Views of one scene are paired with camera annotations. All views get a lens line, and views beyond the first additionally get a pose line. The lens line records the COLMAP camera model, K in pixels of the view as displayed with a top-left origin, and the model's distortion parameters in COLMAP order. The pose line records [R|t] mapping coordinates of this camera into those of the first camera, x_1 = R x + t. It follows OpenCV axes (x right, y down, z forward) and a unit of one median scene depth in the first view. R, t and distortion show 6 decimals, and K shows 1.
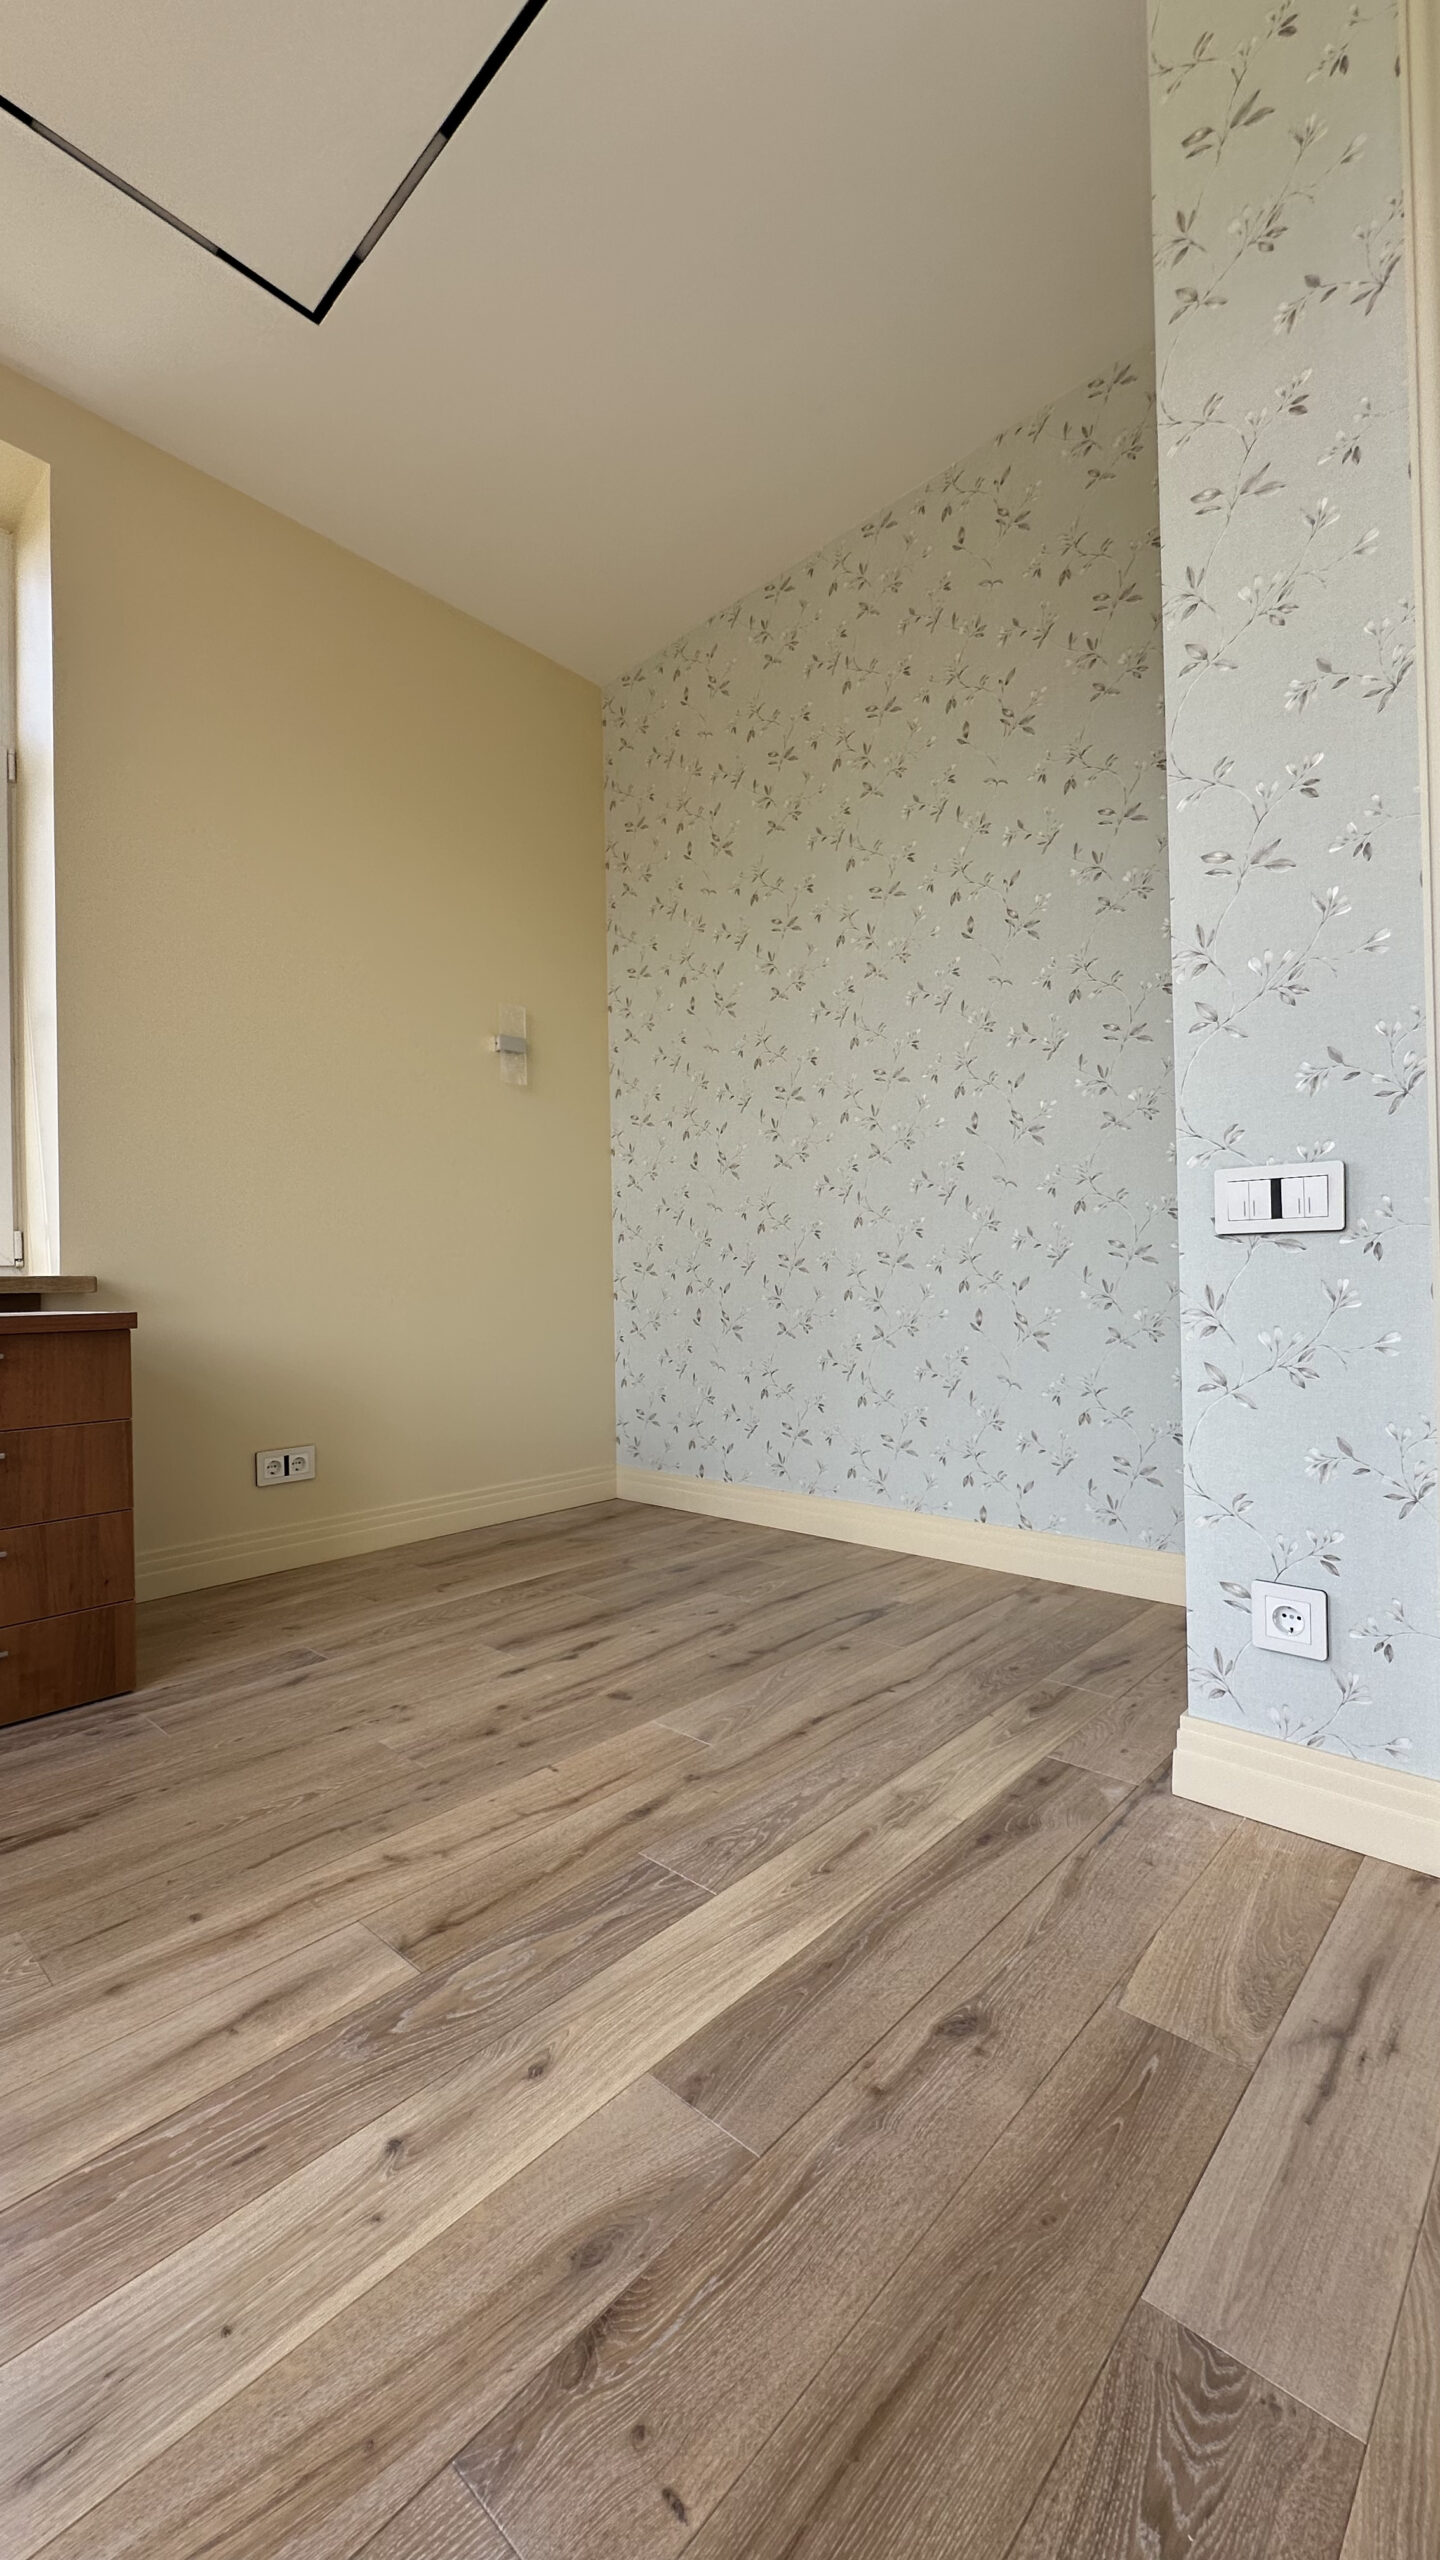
lens RADIAL K [[1023.7, 0, 718.3], [0, 1023.7, 1279.7], [0, 0, 1]] dist [-0.008228, 0.002257]
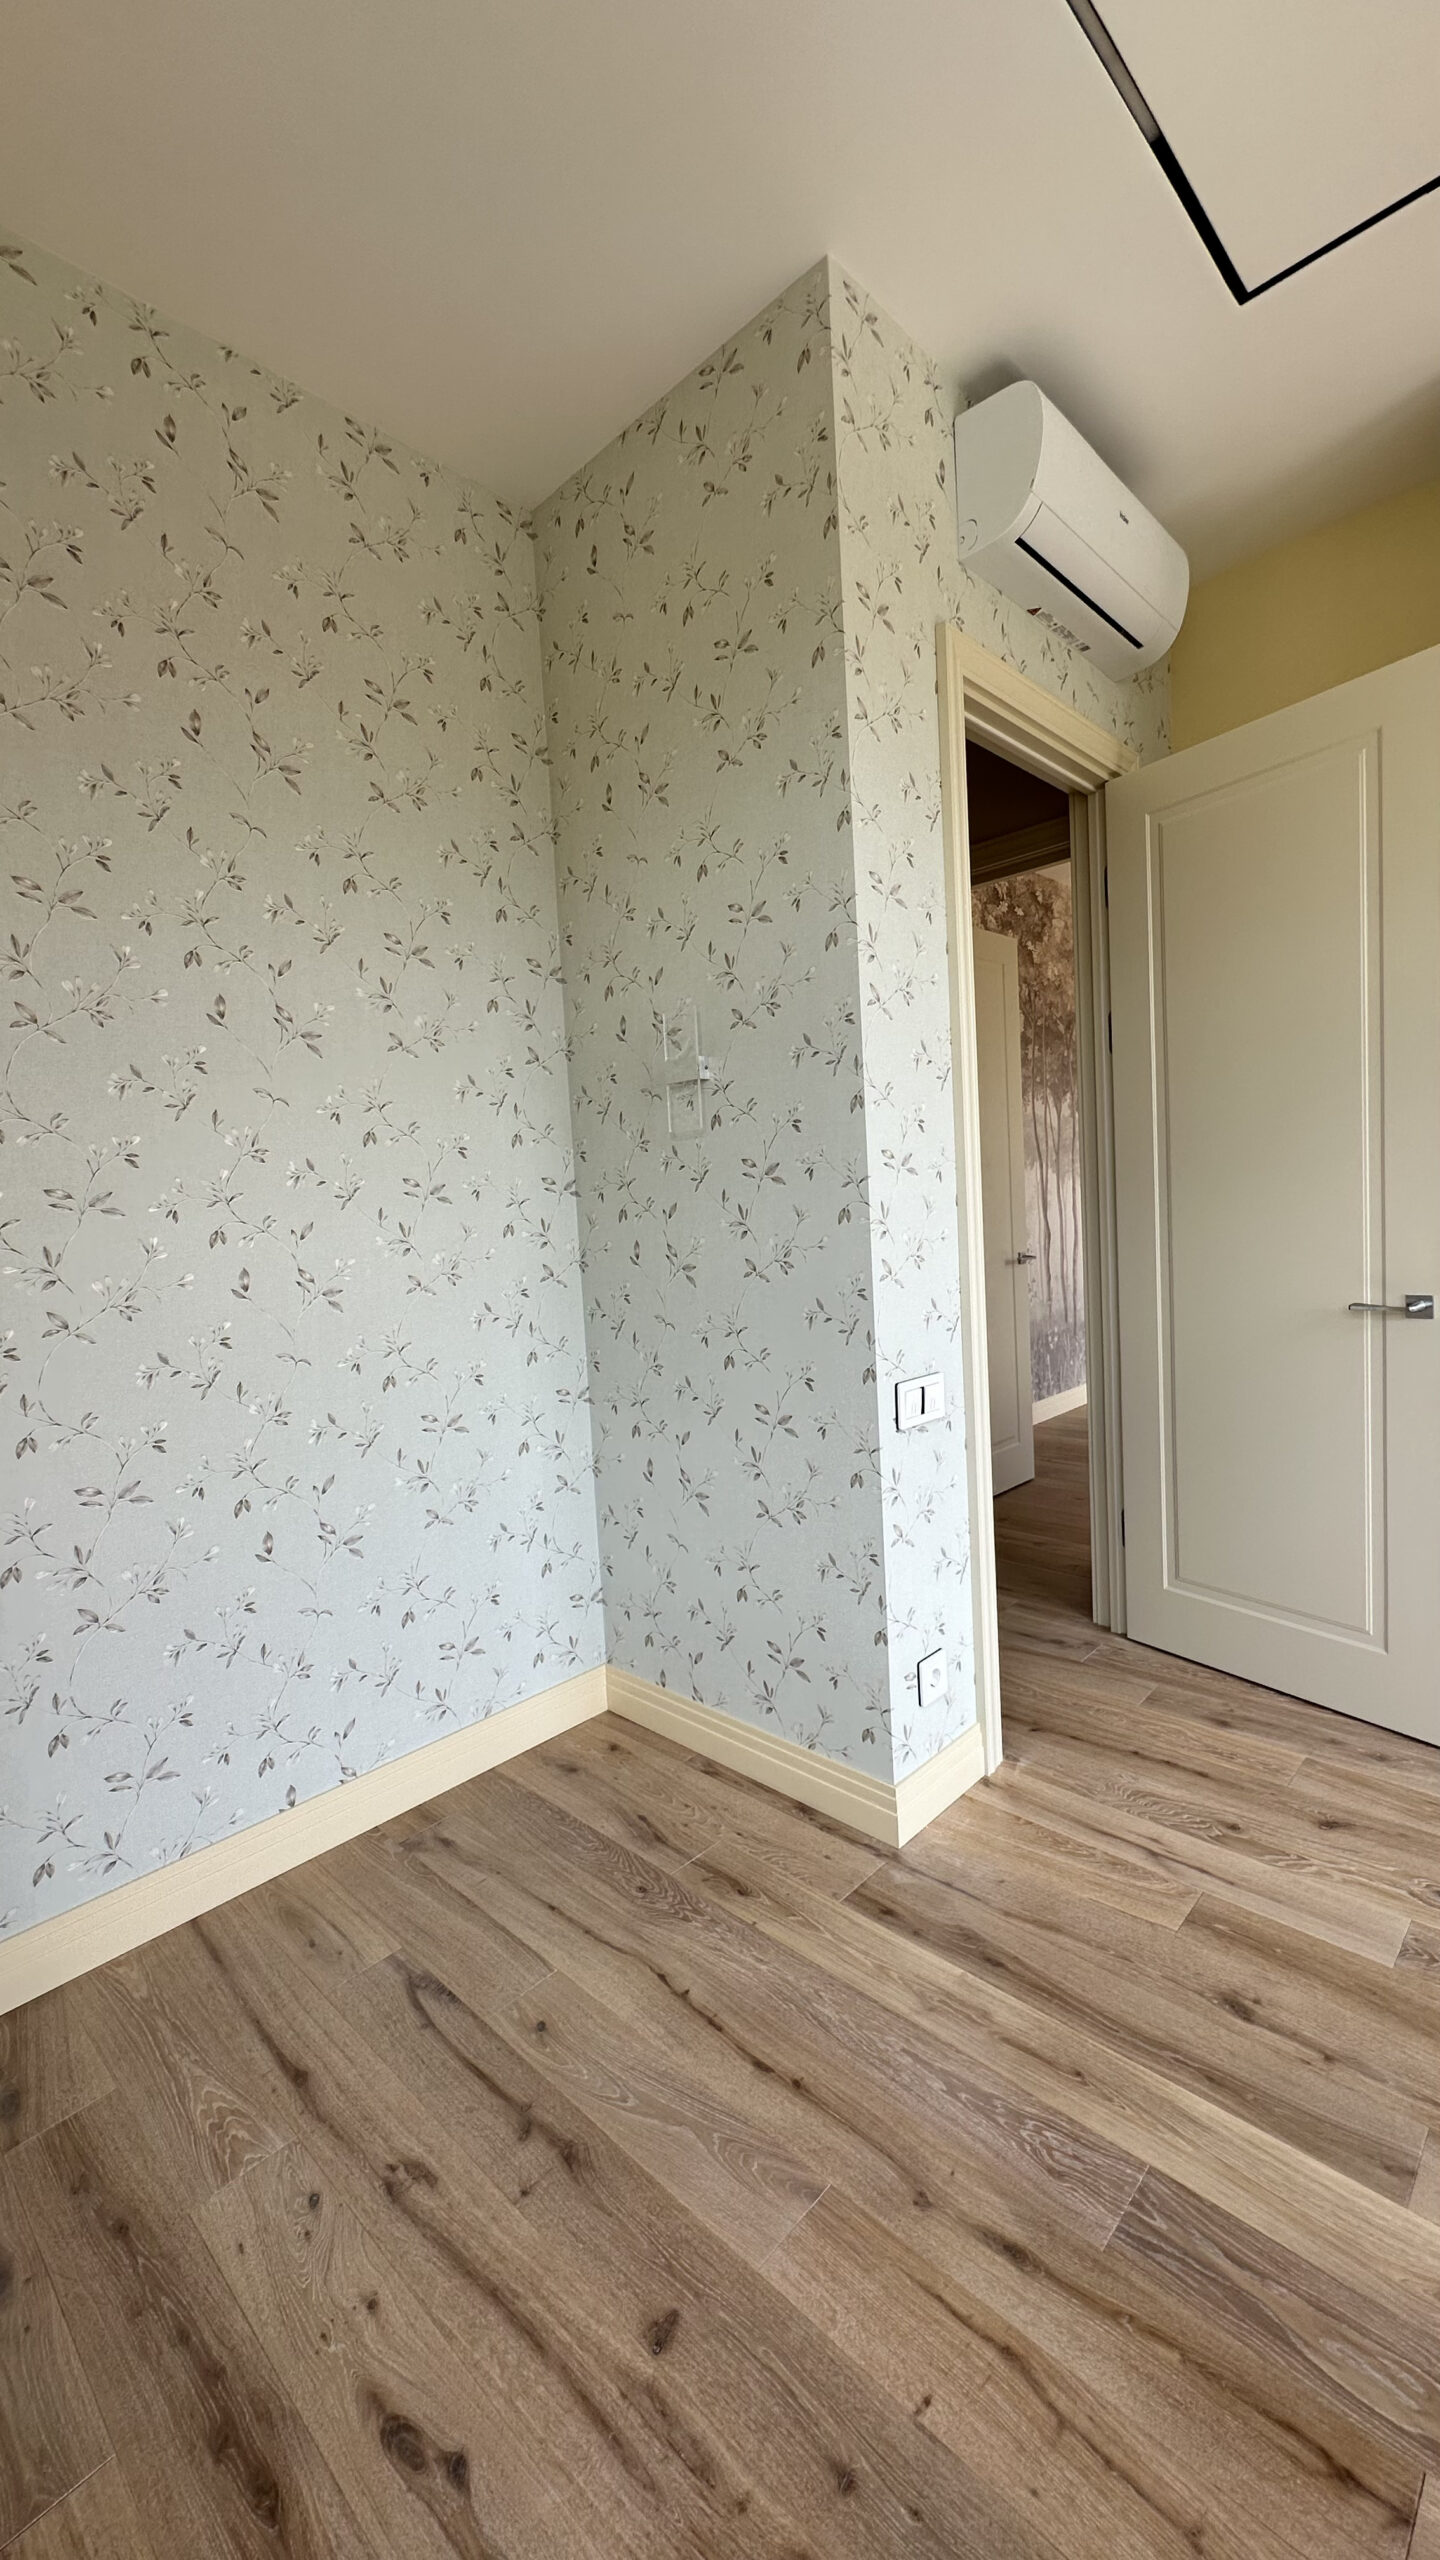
lens RADIAL K [[1023.7, 0, 716.5], [0, 1023.7, 1278.8], [0, 0, 1]] dist [-0.008228, 0.002257]
pose [[0.016719, -0.053011, 0.998454, -0.831446], [0.048711, 0.997451, 0.052142, -0.313936], [-0.998673, 0.047764, 0.019258, 1.145357]]
